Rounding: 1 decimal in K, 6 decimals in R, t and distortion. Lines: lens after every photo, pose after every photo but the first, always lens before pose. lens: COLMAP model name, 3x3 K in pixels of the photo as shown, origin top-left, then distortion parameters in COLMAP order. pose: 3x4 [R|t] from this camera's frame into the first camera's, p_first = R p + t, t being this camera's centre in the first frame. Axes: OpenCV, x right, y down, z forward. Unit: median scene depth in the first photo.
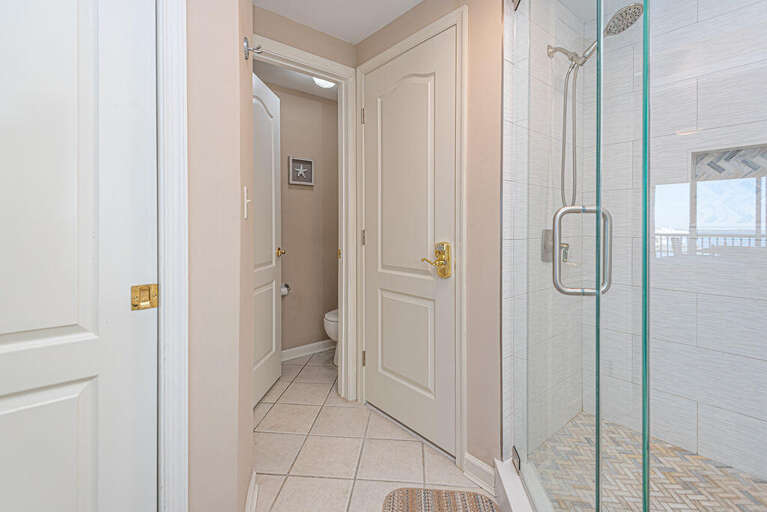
lens RADIAL K [[353.3, 0, 365.8], [0, 353.3, 224.2], [0, 0, 1]] dist [0.000609, -0.003464]
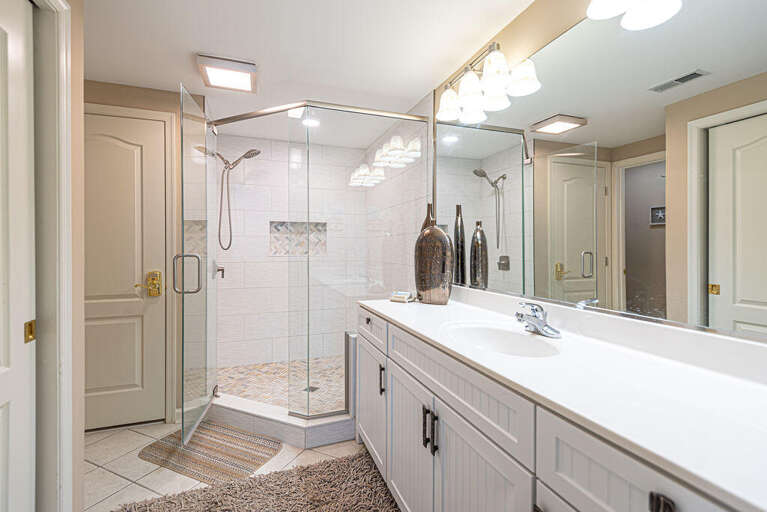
lens RADIAL K [[353.3, 0, 383.9], [0, 353.3, 250.1], [0, 0, 1]] dist [0.000609, -0.003464]
pose [[0.323076, -0.009420, 0.946326, -0.833278], [0.000124, 0.999951, 0.009911, -0.049711], [-0.946373, -0.003084, 0.323061, -0.323037]]
